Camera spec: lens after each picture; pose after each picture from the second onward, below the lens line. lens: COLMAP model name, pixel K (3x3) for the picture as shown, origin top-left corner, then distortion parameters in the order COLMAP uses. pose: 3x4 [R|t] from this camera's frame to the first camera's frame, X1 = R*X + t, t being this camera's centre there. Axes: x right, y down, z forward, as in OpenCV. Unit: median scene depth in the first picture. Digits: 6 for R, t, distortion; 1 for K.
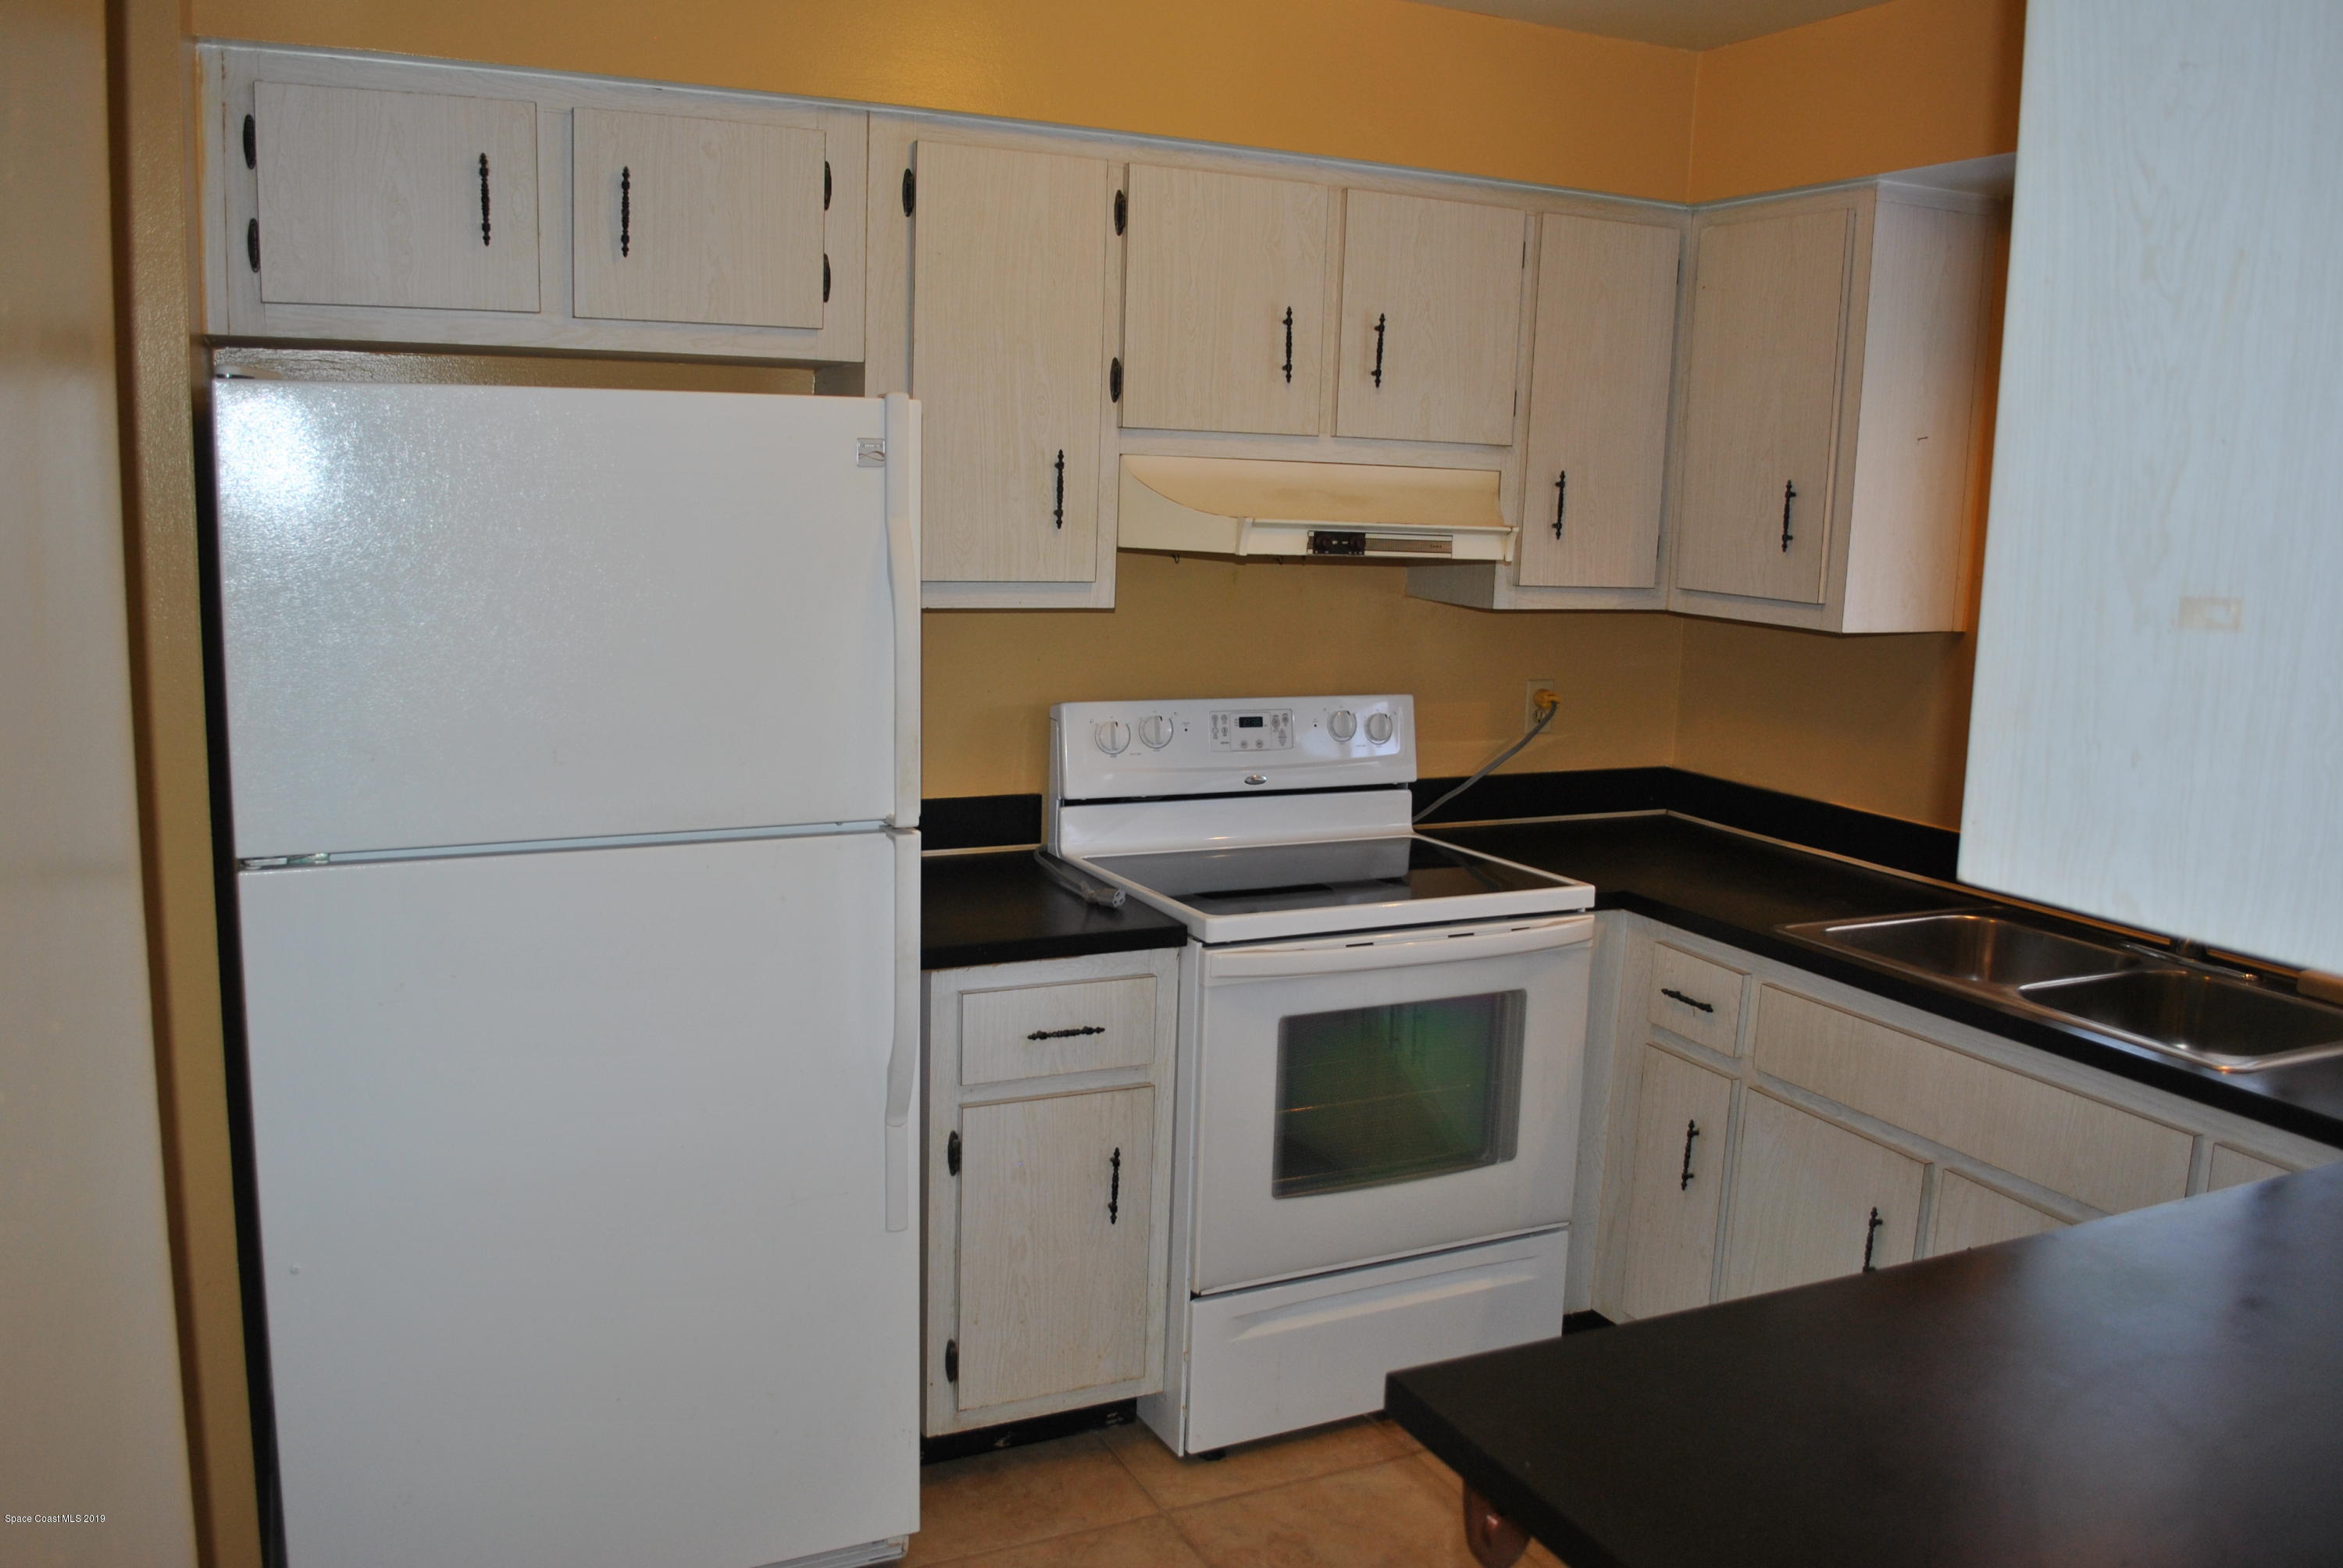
lens RADIAL K [[1896.5, 0, 1149.6], [0, 1896.5, 790.2], [0, 0, 1]] dist [-0.085900, 0.017558]
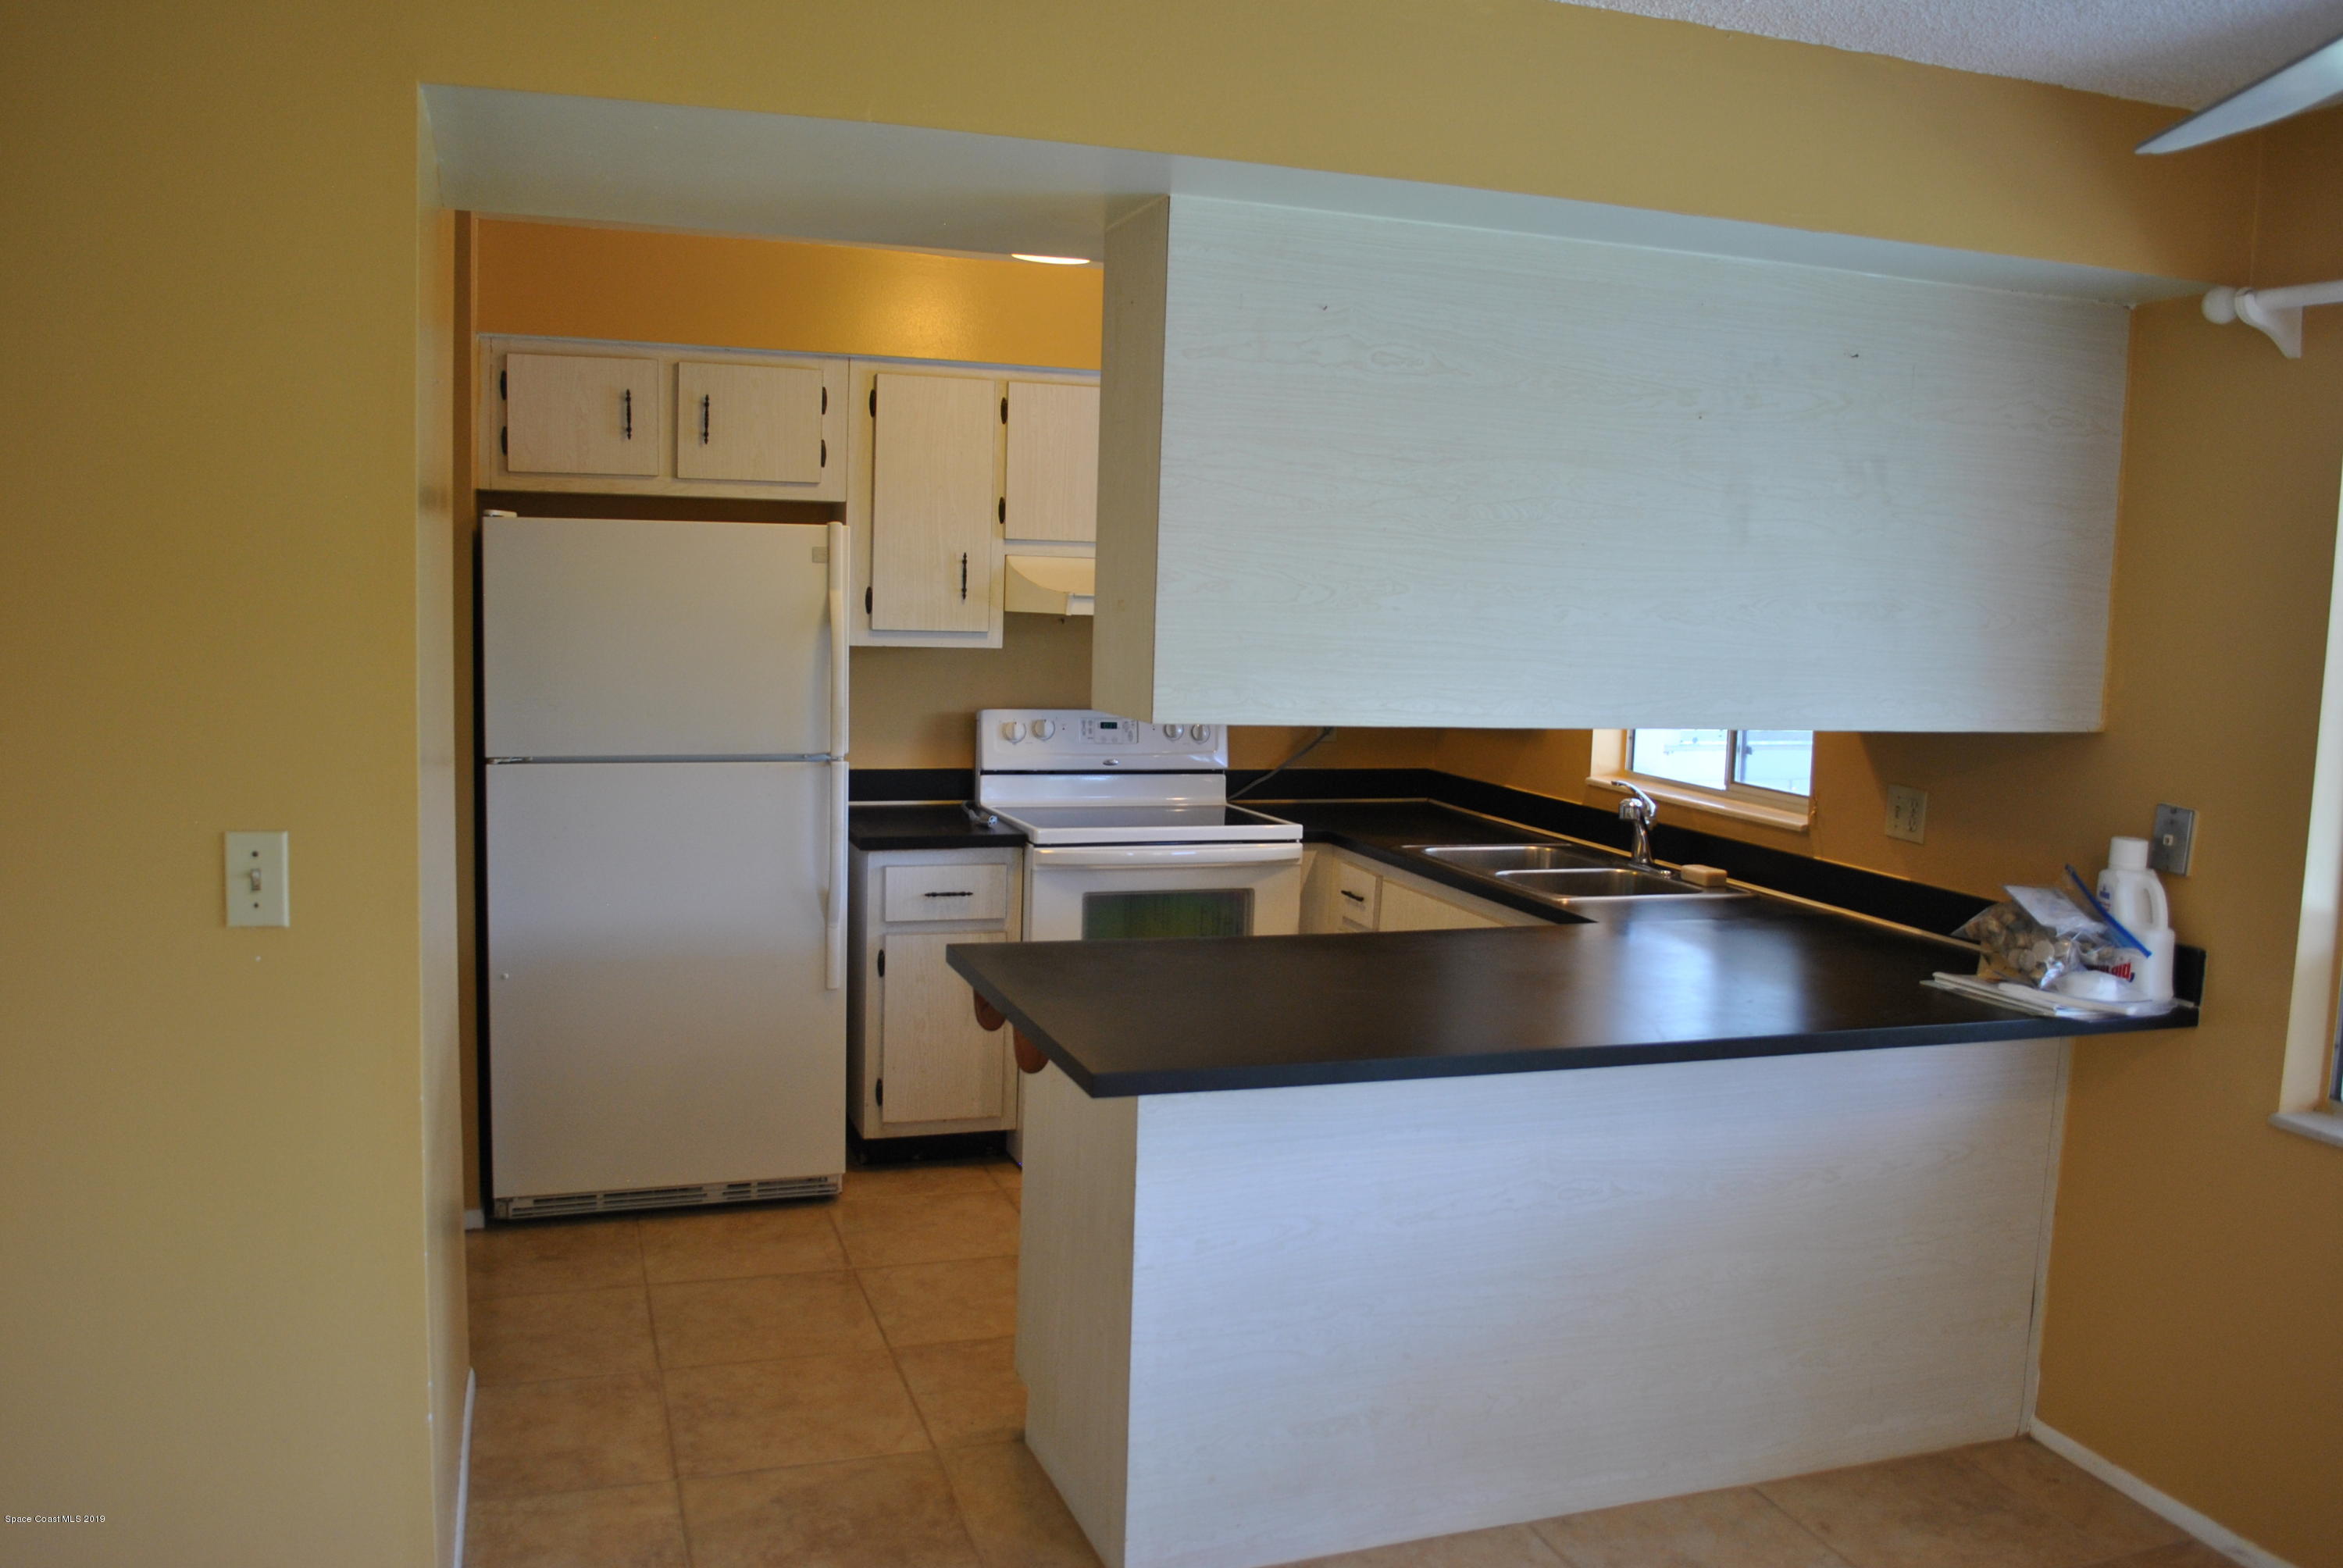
lens RADIAL K [[1896.5, 0, 1138.2], [0, 1896.5, 787.7], [0, 0, 1]] dist [-0.085900, 0.017558]
pose [[0.993494, 0.014380, -0.112971, 0.291461], [-0.020244, 0.998497, -0.050930, 0.107439], [0.112069, 0.052886, 0.992292, -0.619404]]
